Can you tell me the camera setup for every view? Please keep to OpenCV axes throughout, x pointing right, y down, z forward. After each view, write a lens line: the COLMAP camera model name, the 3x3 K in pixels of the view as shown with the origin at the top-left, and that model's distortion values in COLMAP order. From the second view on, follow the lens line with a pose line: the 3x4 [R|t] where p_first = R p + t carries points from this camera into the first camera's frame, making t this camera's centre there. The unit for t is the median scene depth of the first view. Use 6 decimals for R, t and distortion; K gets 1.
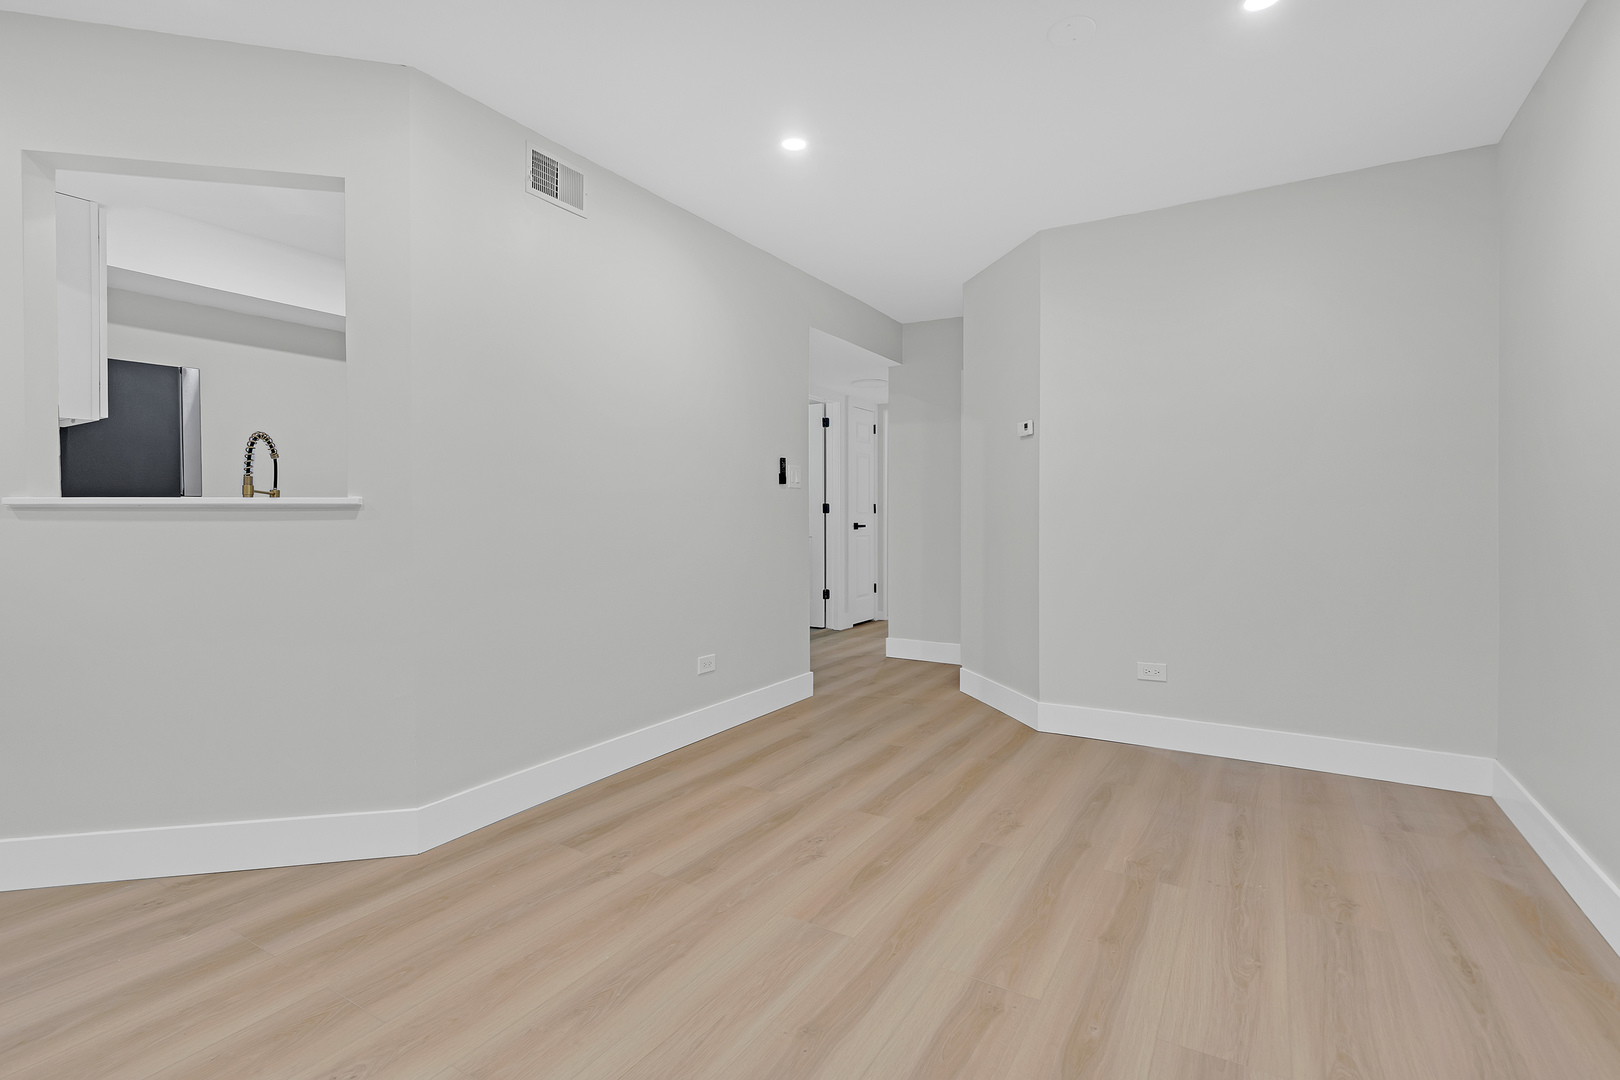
lens RADIAL K [[745.1, 0, 807.6], [0, 745.1, 514.8], [0, 0, 1]] dist [-0.000696, 0.000287]
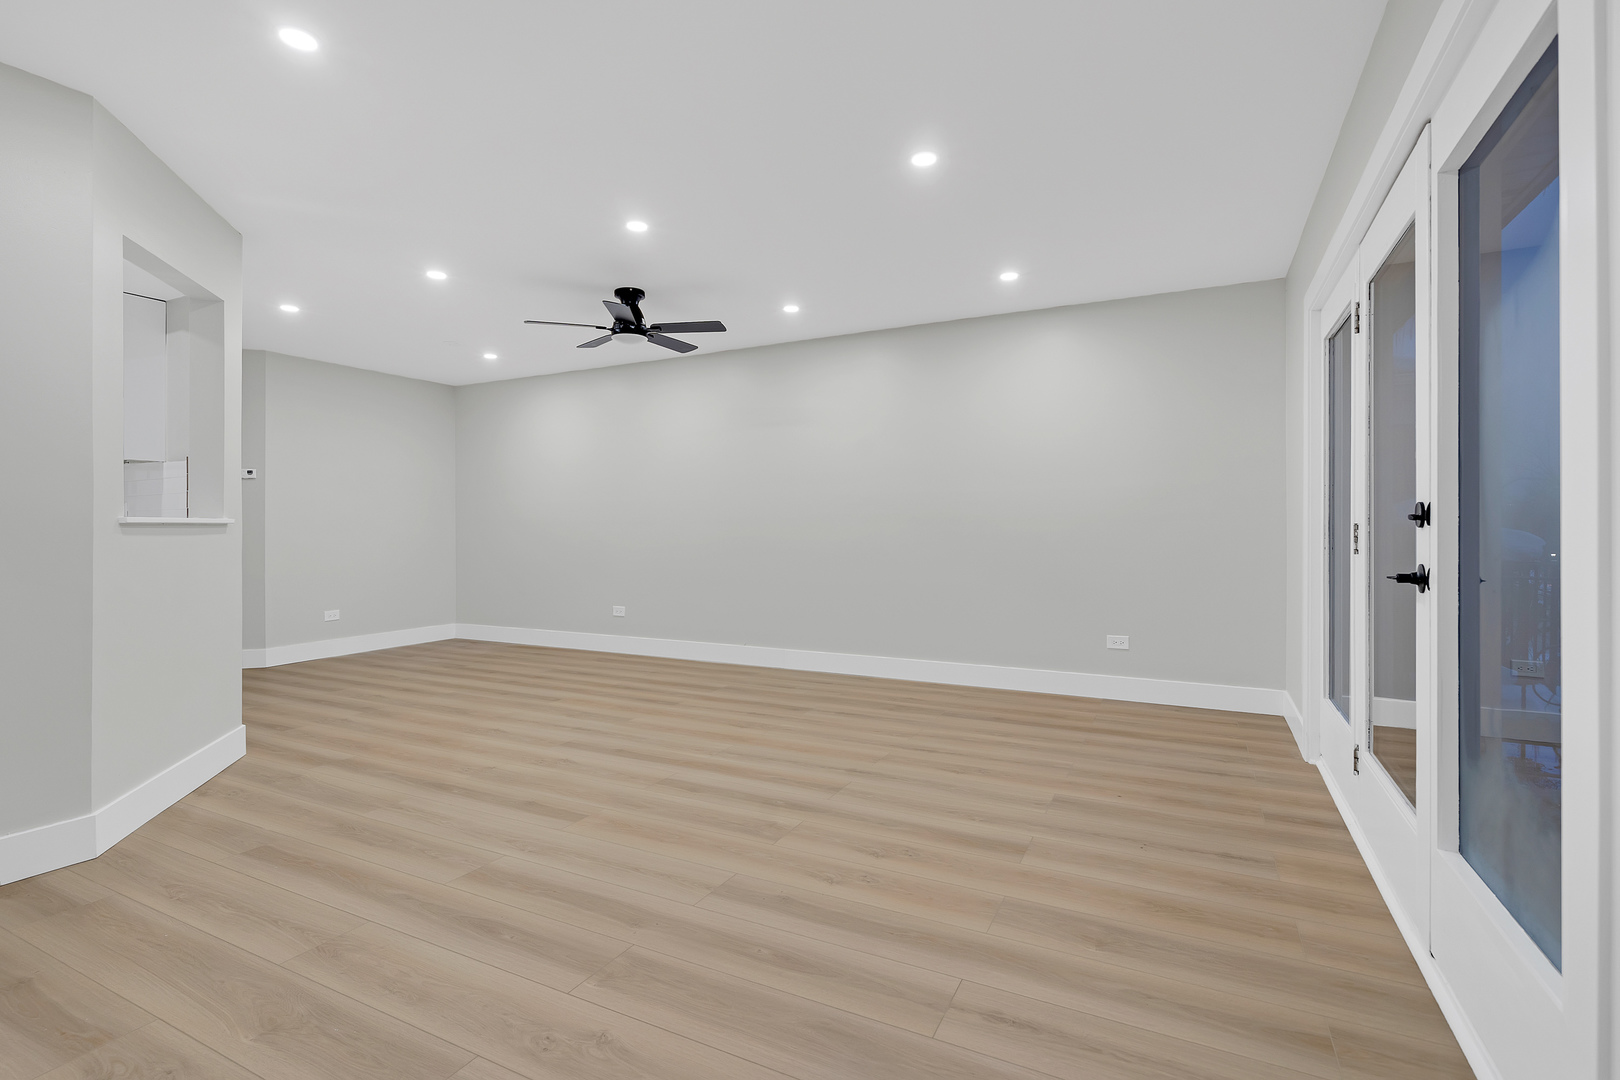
lens RADIAL K [[765.1, 0, 810.0], [0, 765.1, 540.0], [0, 0, 1]] dist [-0.000913, 0.000016]
pose [[-0.094119, -0.014490, 0.995455, -1.750154], [0.004299, 0.999879, 0.014961, 0.000858], [-0.995552, 0.005687, -0.094046, -0.001275]]
